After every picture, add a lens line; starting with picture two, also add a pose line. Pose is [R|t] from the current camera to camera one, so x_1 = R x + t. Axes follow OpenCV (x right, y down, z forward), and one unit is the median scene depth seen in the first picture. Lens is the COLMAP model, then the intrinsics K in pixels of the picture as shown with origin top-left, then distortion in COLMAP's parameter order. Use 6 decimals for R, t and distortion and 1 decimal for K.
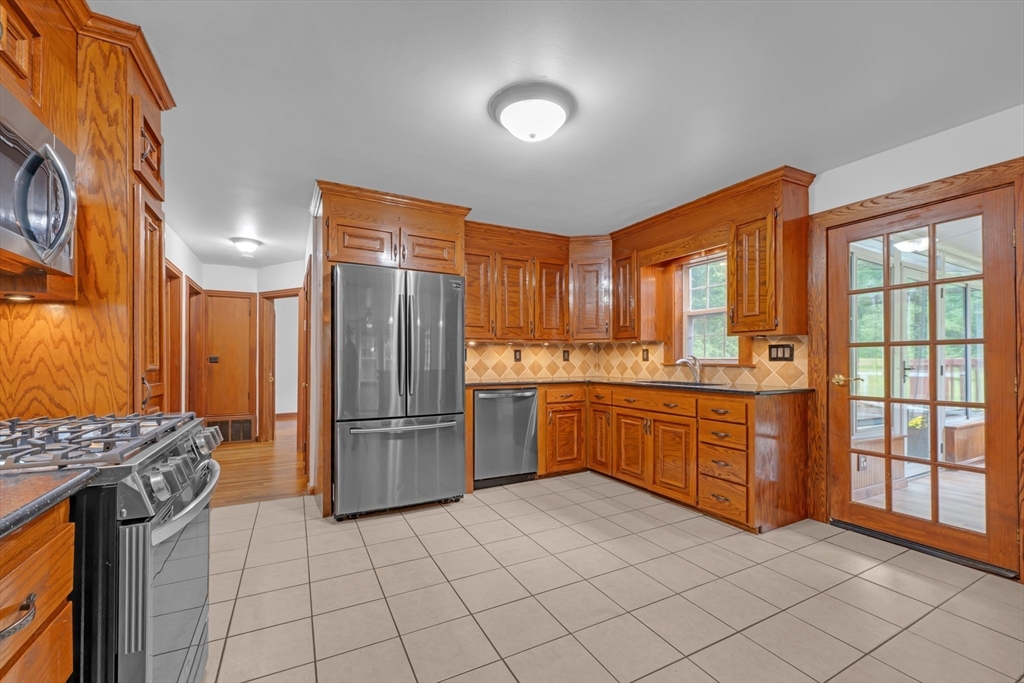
lens RADIAL K [[413.2, 0, 510.6], [0, 413.2, 342.3], [0, 0, 1]] dist [0.000497, -0.000058]
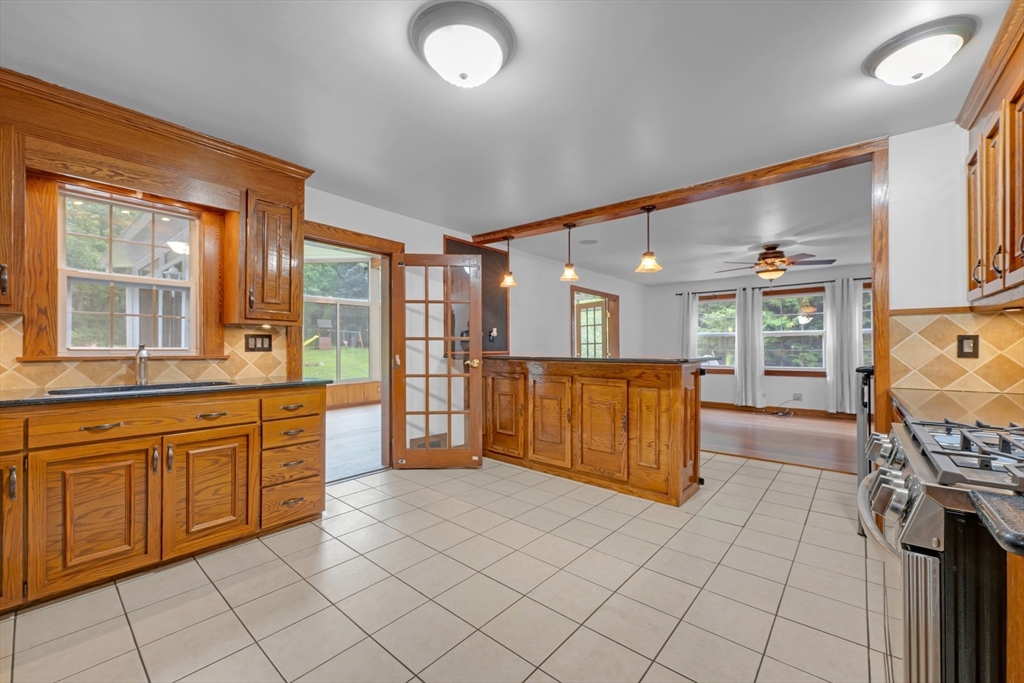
lens RADIAL K [[413.2, 0, 510.6], [0, 413.2, 342.3], [0, 0, 1]] dist [0.000497, -0.000058]
pose [[-0.361467, 0.013747, 0.932284, -0.464641], [-0.034098, 0.999028, -0.027952, 0.030760], [-0.931761, -0.041892, -0.360647, 0.799396]]
